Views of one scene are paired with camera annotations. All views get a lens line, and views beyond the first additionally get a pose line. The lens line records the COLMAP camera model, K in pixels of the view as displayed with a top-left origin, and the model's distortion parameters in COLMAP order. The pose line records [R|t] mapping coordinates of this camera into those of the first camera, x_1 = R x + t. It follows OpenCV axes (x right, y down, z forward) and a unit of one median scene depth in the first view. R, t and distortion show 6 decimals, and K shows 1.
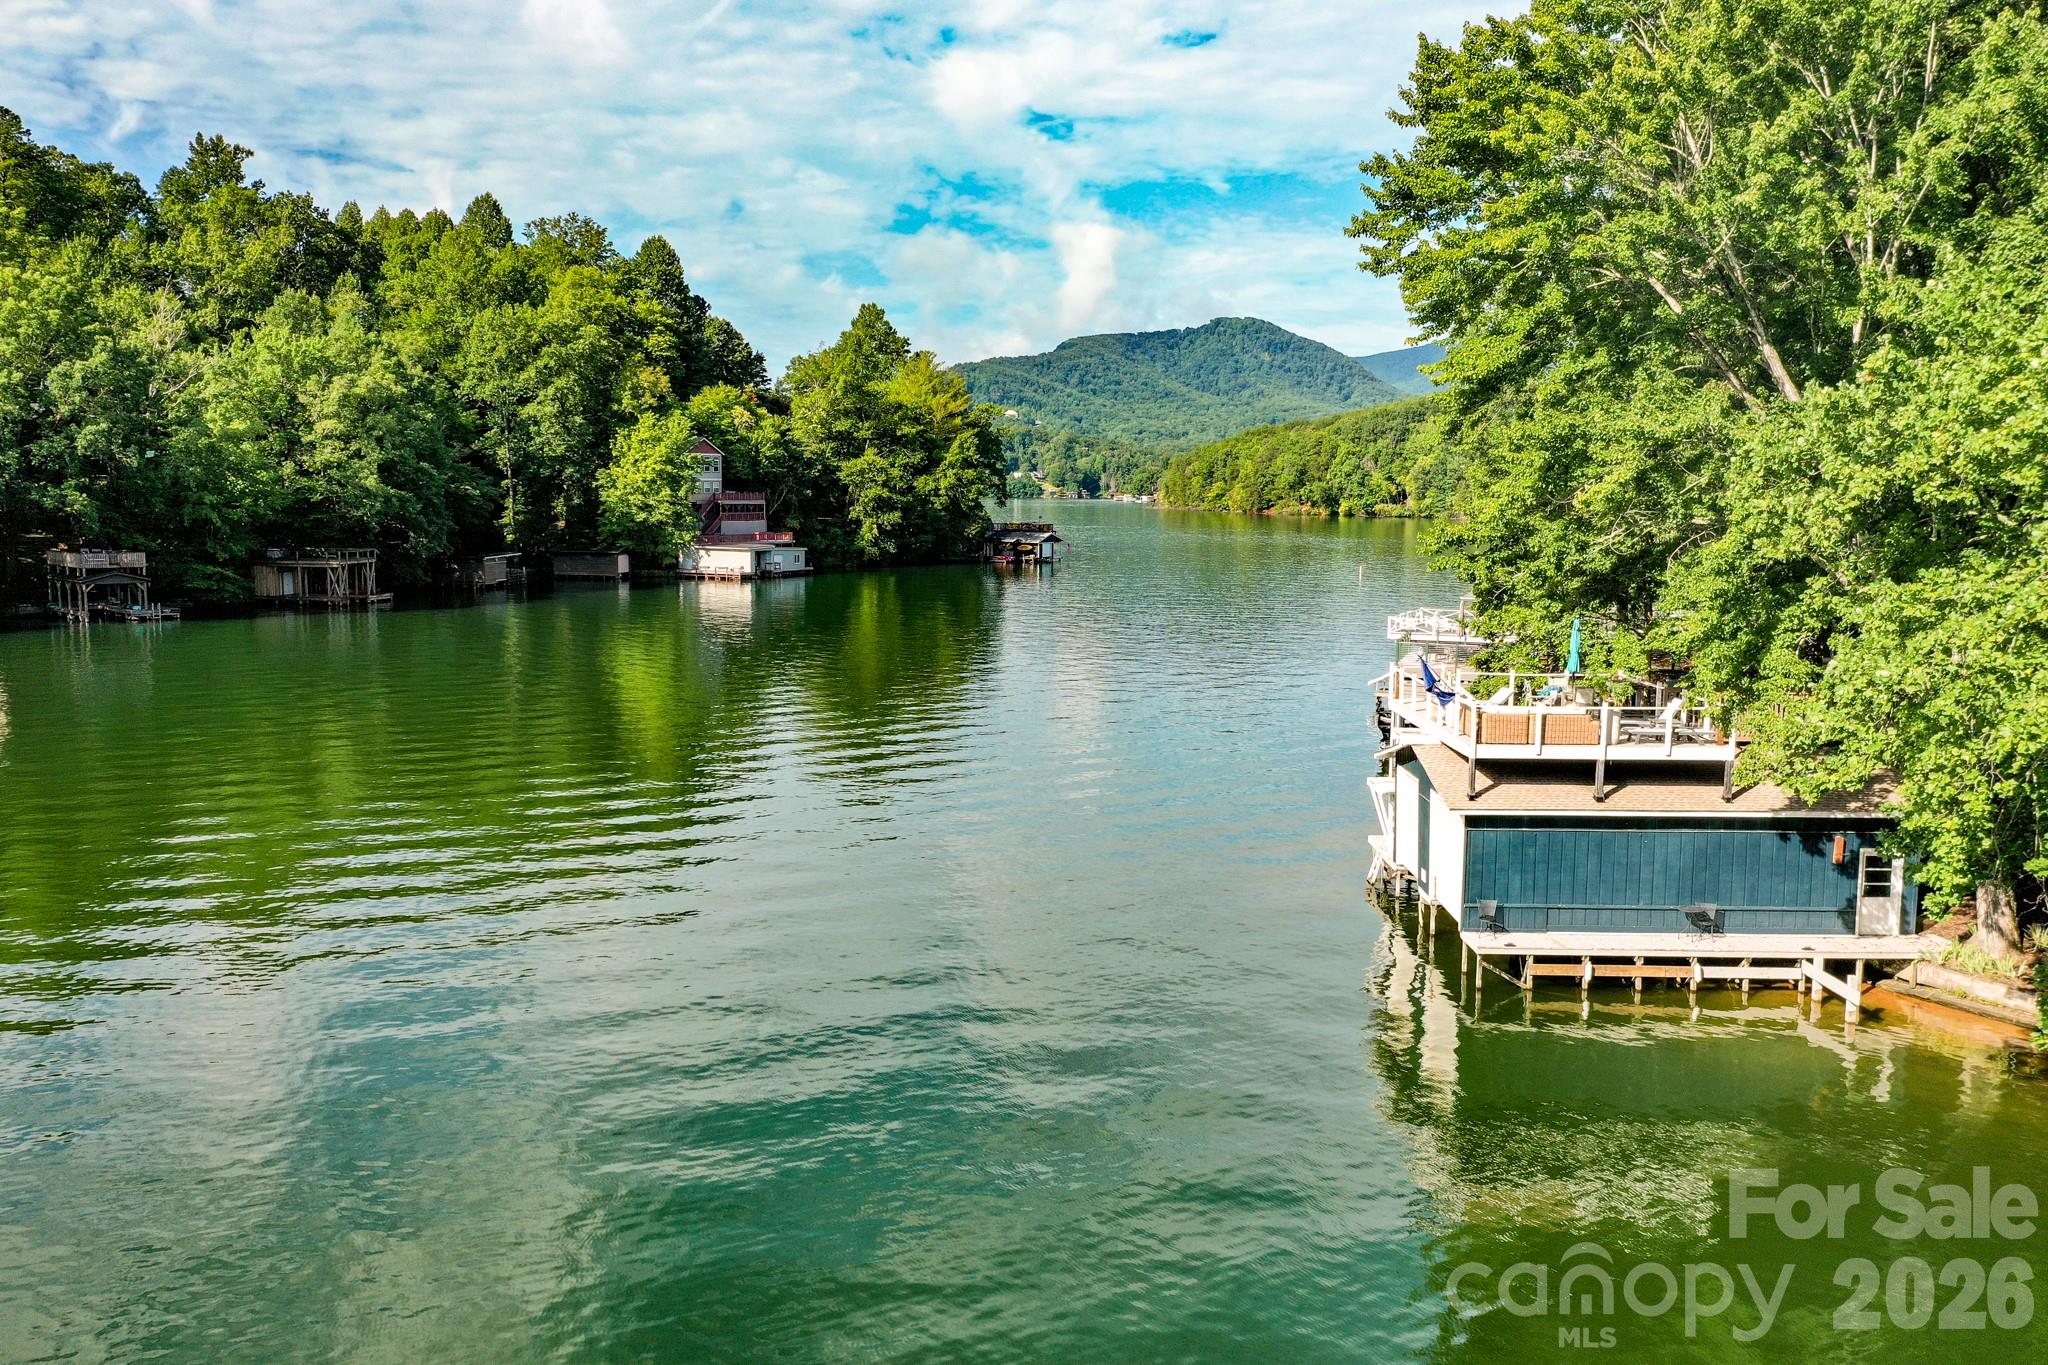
lens RADIAL K [[1504.8, 0, 1072.5], [0, 1504.8, 688.9], [0, 0, 1]] dist [0.013313, 0.007114]
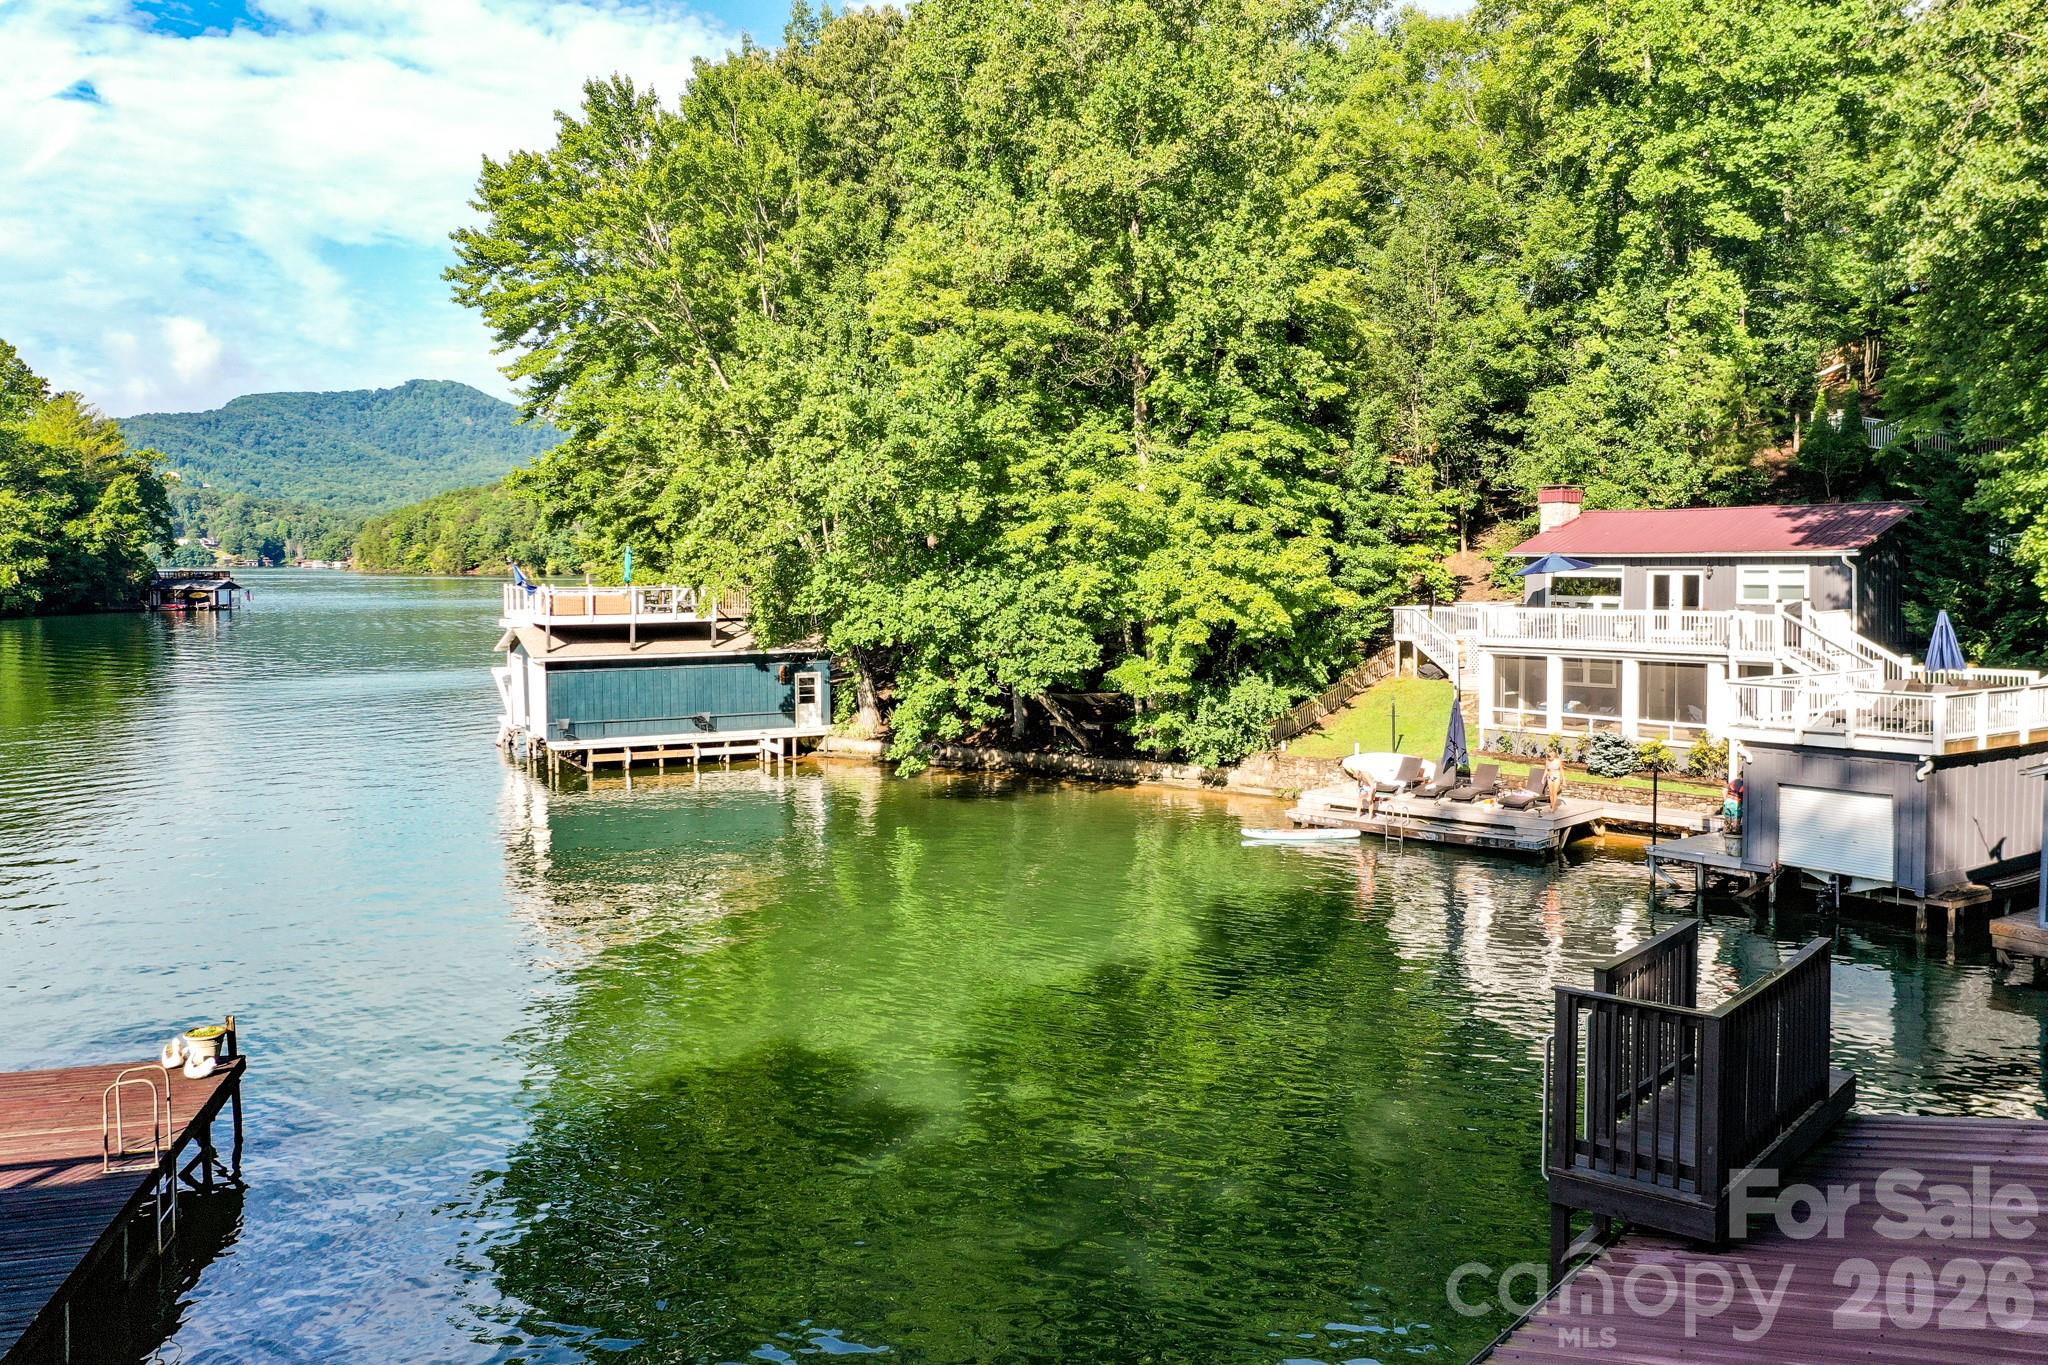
lens RADIAL K [[1504.8, 0, 961.1], [0, 1504.8, 640.4], [0, 0, 1]] dist [0.013313, 0.007114]
pose [[0.905278, -0.035488, 0.423335, 0.000217], [0.067152, 0.995930, -0.060113, 0.034240], [-0.419479, 0.082846, 0.903977, -0.102133]]
